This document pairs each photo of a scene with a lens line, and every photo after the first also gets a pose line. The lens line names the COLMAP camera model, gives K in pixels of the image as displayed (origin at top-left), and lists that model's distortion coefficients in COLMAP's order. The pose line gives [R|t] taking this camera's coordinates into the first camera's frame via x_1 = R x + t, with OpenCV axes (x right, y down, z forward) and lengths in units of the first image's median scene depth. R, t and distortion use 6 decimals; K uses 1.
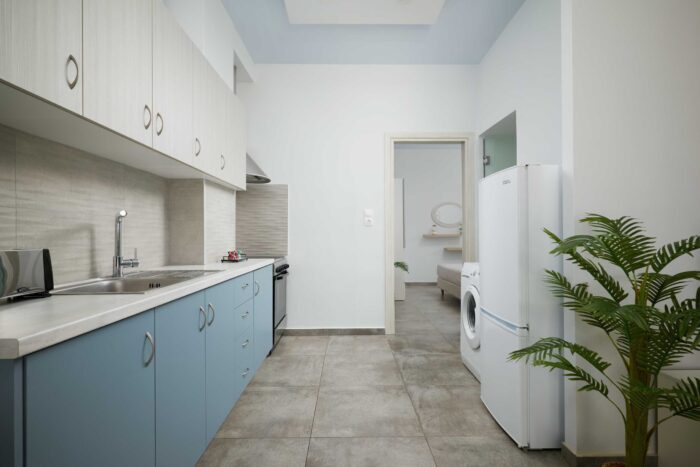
lens RADIAL K [[341.1, 0, 351.3], [0, 341.1, 229.5], [0, 0, 1]] dist [0.011982, 0.000222]
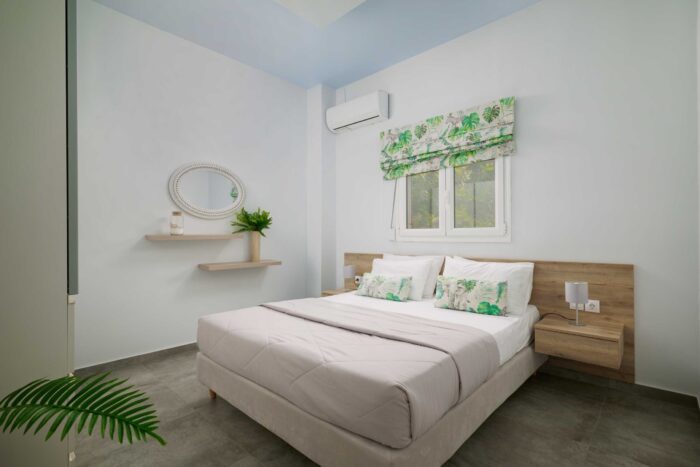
lens RADIAL K [[341.1, 0, 350.5], [0, 341.1, 231.8], [0, 0, 1]] dist [0.011982, 0.000222]
pose [[0.705631, 0.011458, 0.708487, 0.090622], [-0.012784, 0.999912, -0.003439, 0.009941], [-0.708464, -0.006630, 0.705716, 0.533332]]
